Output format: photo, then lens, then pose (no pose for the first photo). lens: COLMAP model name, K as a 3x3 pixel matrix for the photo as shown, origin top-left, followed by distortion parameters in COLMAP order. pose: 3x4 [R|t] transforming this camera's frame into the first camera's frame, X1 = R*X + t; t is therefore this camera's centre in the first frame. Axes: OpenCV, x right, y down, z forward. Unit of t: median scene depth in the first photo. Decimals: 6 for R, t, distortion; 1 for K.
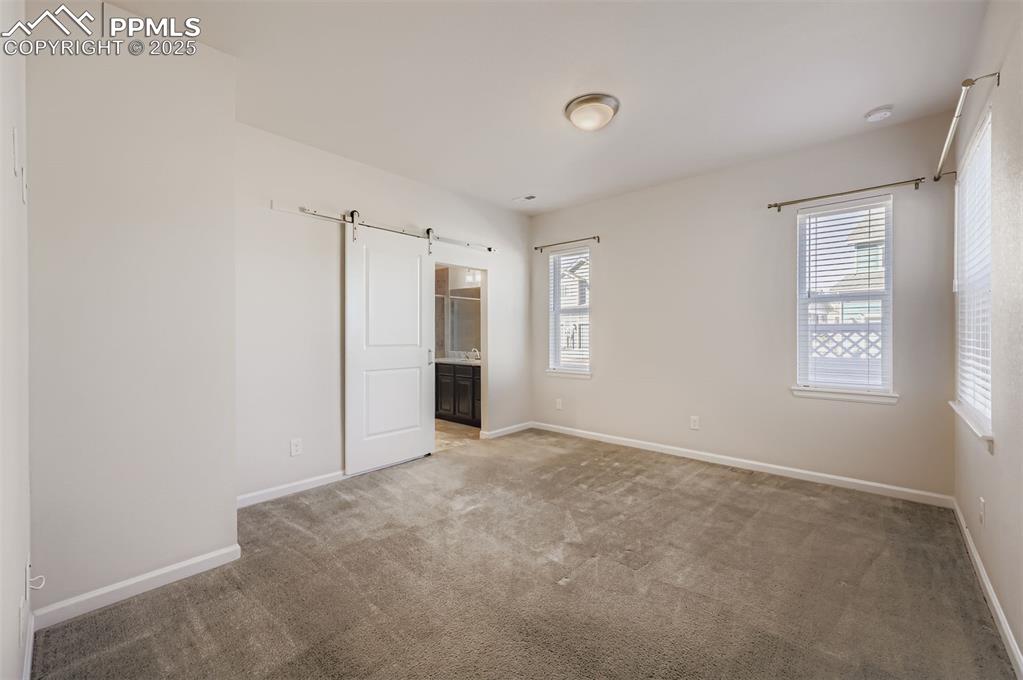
lens RADIAL K [[419.4, 0, 514.6], [0, 419.4, 335.3], [0, 0, 1]] dist [0.002086, 0.000328]
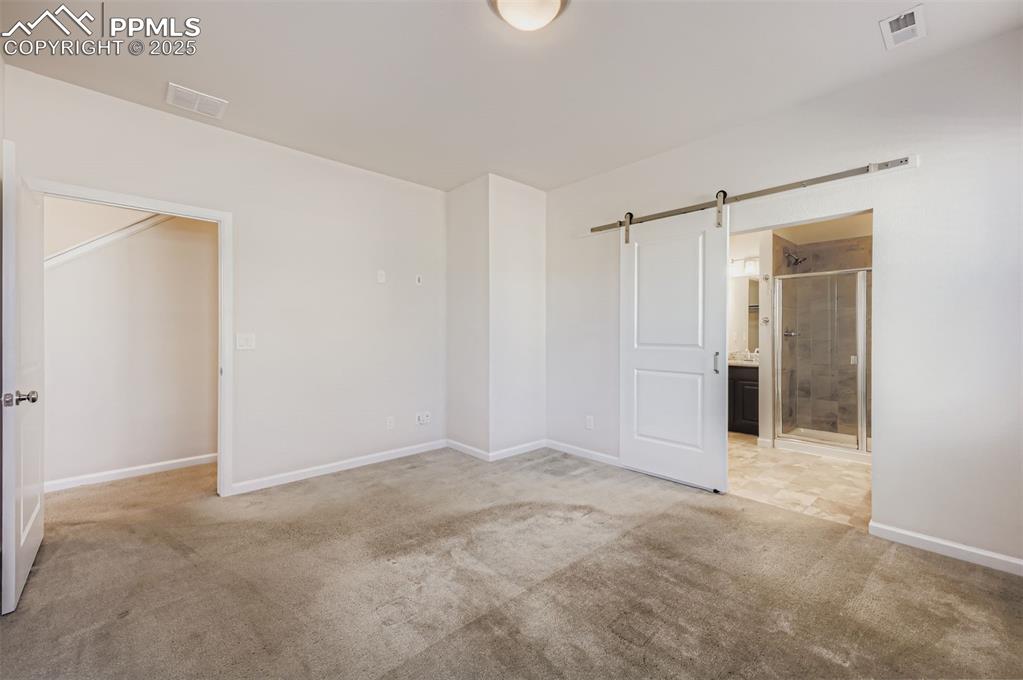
lens RADIAL K [[419.4, 0, 513.0], [0, 419.4, 337.8], [0, 0, 1]] dist [0.002086, 0.000328]
pose [[-0.113860, 0.019658, -0.993302, 0.615928], [-0.000884, 0.999802, 0.019888, -0.008759], [0.993496, 0.003142, -0.113820, 0.758387]]
